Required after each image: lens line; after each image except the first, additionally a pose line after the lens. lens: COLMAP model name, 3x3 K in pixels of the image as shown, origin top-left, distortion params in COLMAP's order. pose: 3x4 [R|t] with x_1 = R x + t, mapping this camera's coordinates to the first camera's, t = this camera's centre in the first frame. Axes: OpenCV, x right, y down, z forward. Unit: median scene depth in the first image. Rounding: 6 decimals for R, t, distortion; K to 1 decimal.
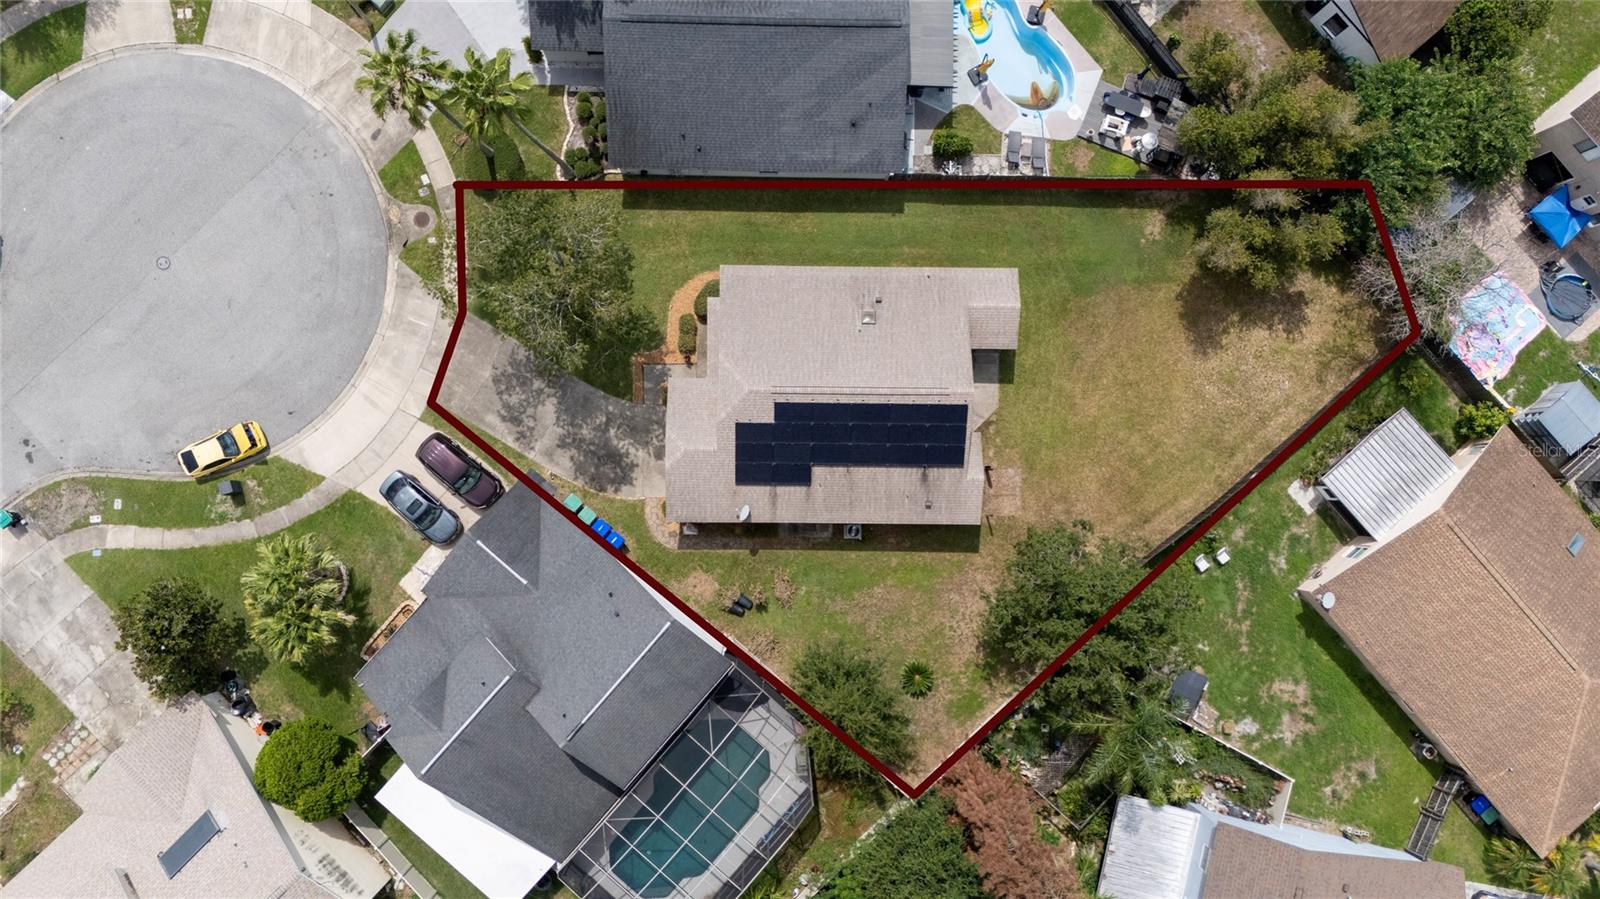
lens RADIAL K [[1165.3, 0, 800.0], [0, 1165.3, 449.5], [0, 0, 1]] dist [0.062578, -0.062984]
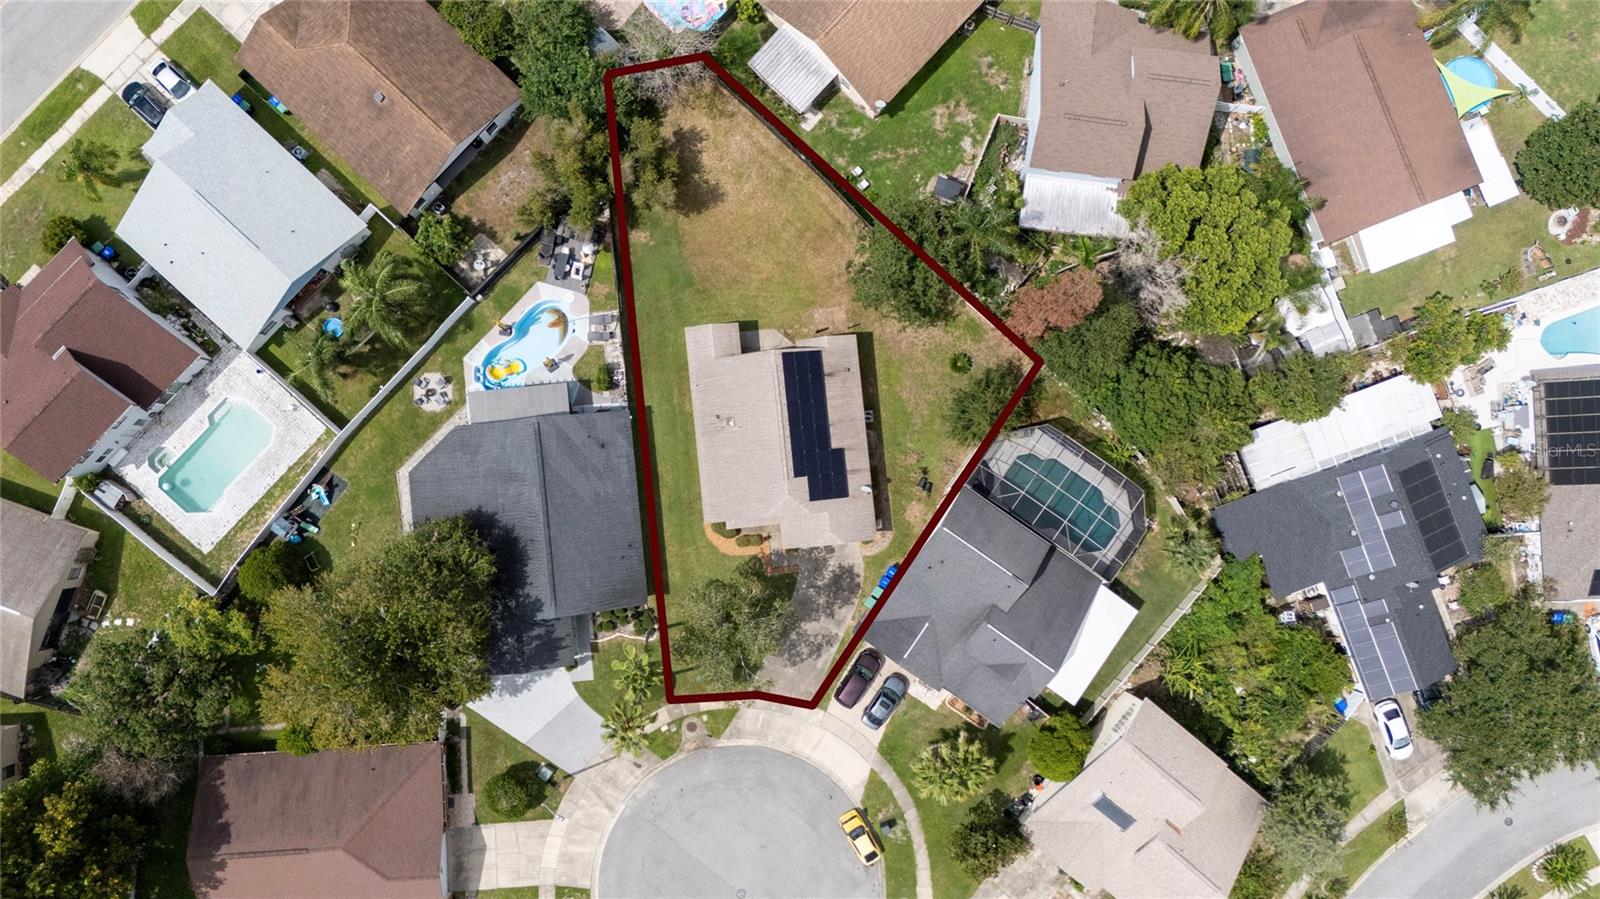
lens RADIAL K [[1155.9, 0, 790.1], [0, 1155.9, 448.3], [0, 0, 1]] dist [0.102290, -0.124333]
pose [[-0.110367, -0.993874, -0.005820, 0.024606], [0.992393, -0.110520, 0.054238, -0.116552], [-0.054549, 0.000211, 0.998511, -0.492687]]
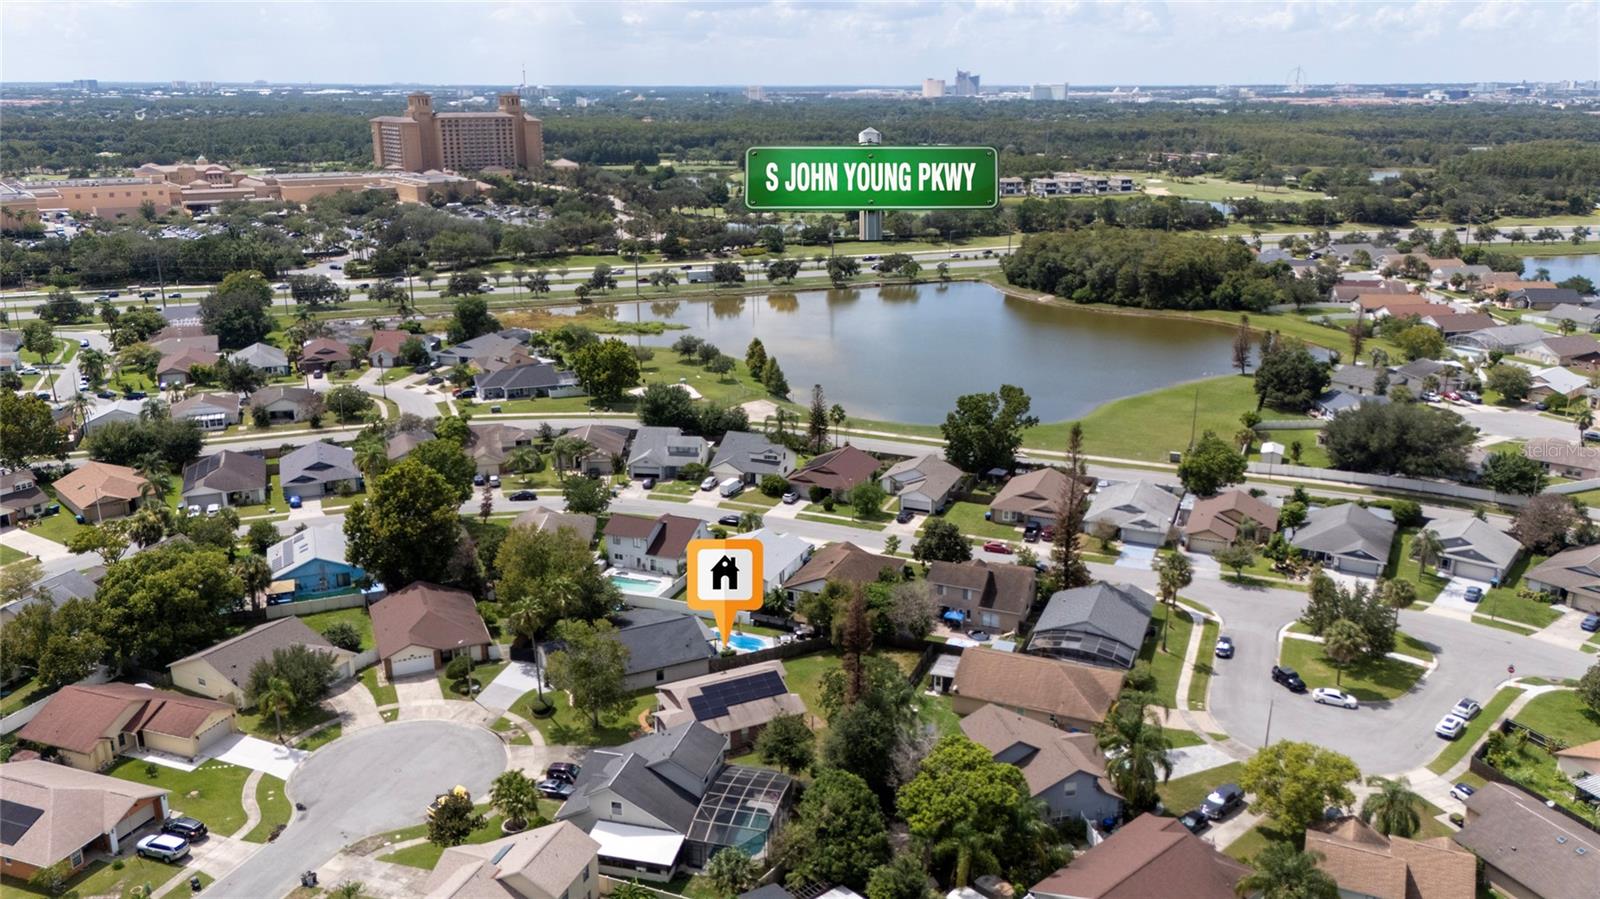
lens RADIAL K [[1210.6, 0, 800.0], [0, 1210.6, 449.5], [0, 0, 1]] dist [0.110323, -0.166102]
pose [[0.893529, -0.156470, 0.420860, -0.736959], [0.448727, 0.278168, -0.849274, 1.840464], [0.015816, 0.947702, 0.318763, -0.196546]]
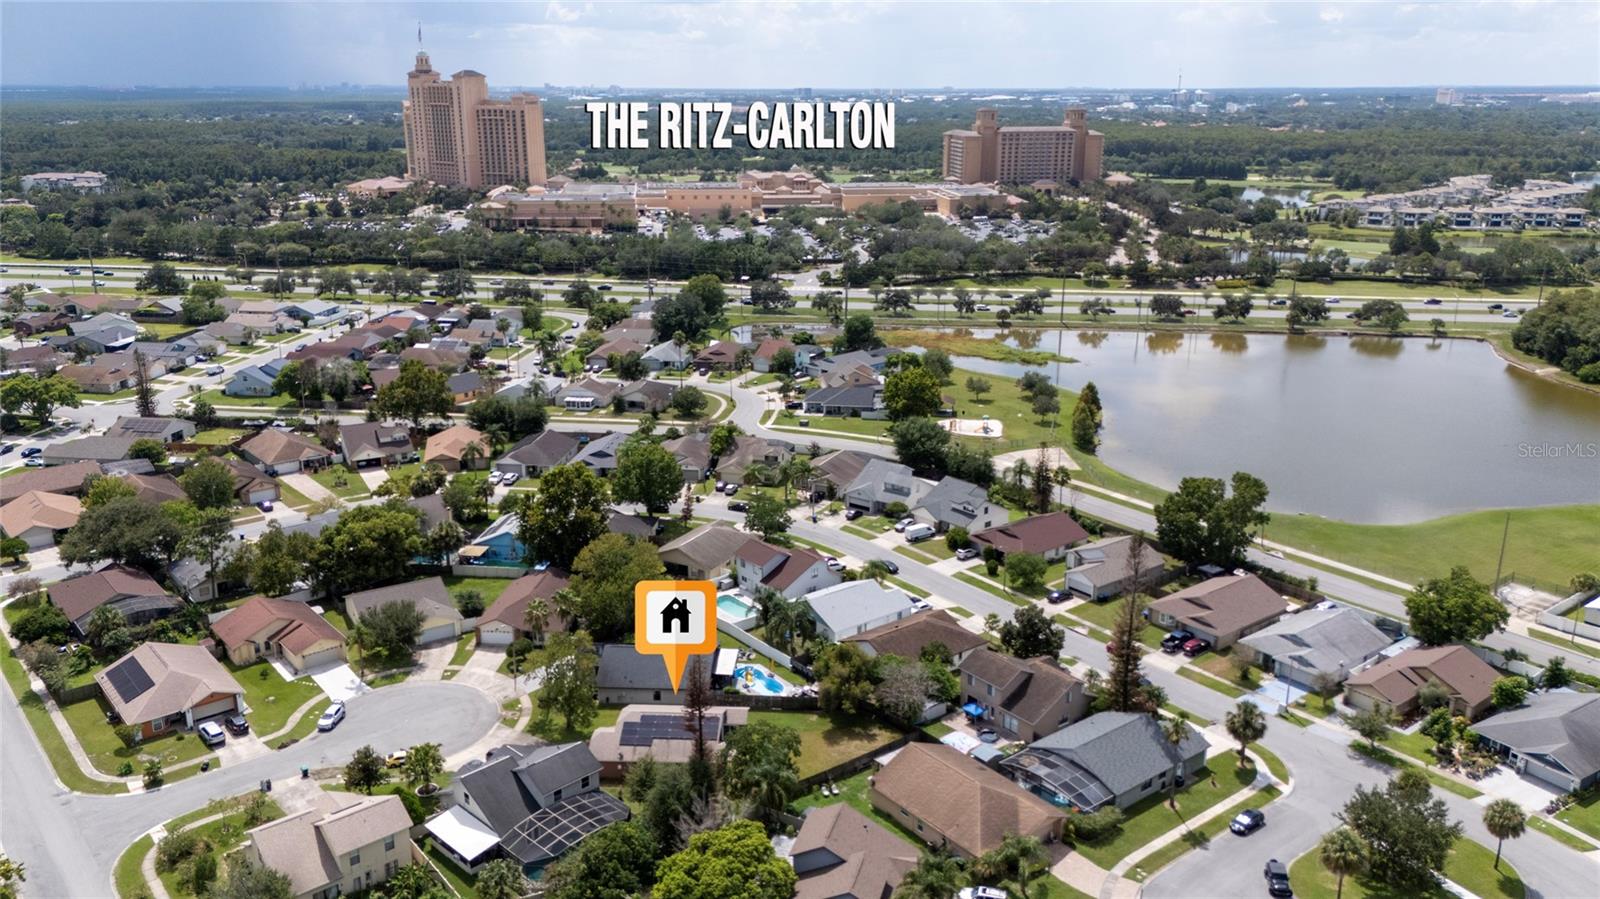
lens RADIAL K [[1210.6, 0, 800.0], [0, 1210.6, 449.5], [0, 0, 1]] dist [0.110323, -0.166102]
pose [[0.998370, -0.014033, -0.055328, 0.433583], [-0.048392, 0.305963, -0.950813, 2.085488], [0.030271, 0.951940, 0.304785, -0.288510]]
